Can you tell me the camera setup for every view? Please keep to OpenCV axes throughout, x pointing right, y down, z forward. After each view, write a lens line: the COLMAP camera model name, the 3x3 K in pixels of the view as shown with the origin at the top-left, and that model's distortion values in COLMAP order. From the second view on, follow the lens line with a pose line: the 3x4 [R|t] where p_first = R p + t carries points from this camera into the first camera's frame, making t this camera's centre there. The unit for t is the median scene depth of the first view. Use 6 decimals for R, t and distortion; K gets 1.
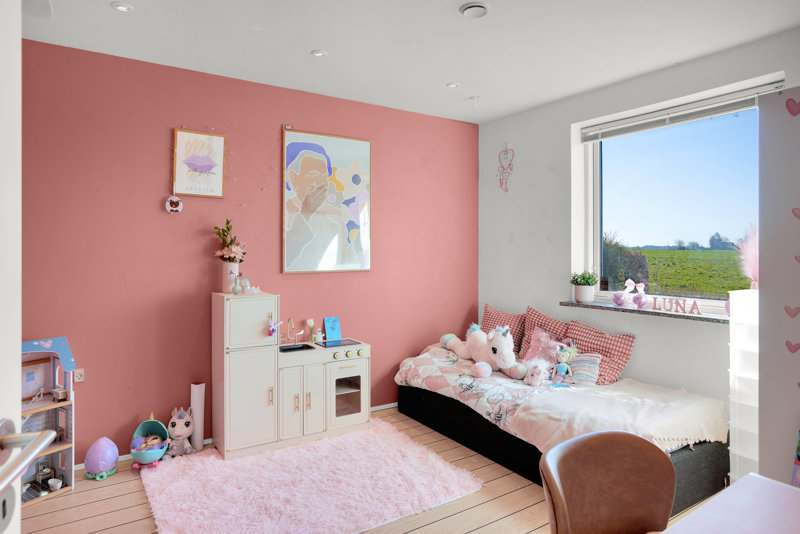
lens RADIAL K [[482.1, 0, 397.5], [0, 482.1, 247.7], [0, 0, 1]] dist [-0.053057, 0.038872]
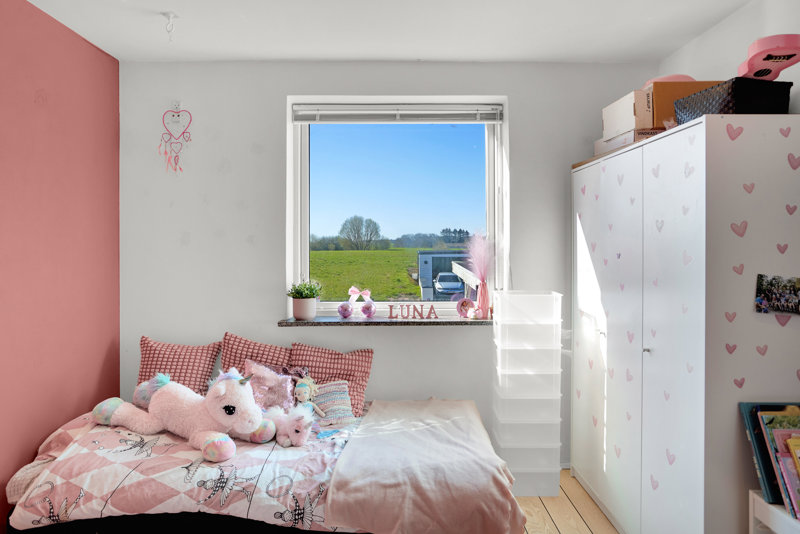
lens RADIAL K [[482.1, 0, 397.5], [0, 482.1, 247.7], [0, 0, 1]] dist [-0.053057, 0.038872]
pose [[0.545397, -0.008325, 0.838137, -0.227083], [0.000375, 0.999953, 0.009688, -0.016020], [-0.838178, -0.004970, 0.545374, 0.464591]]
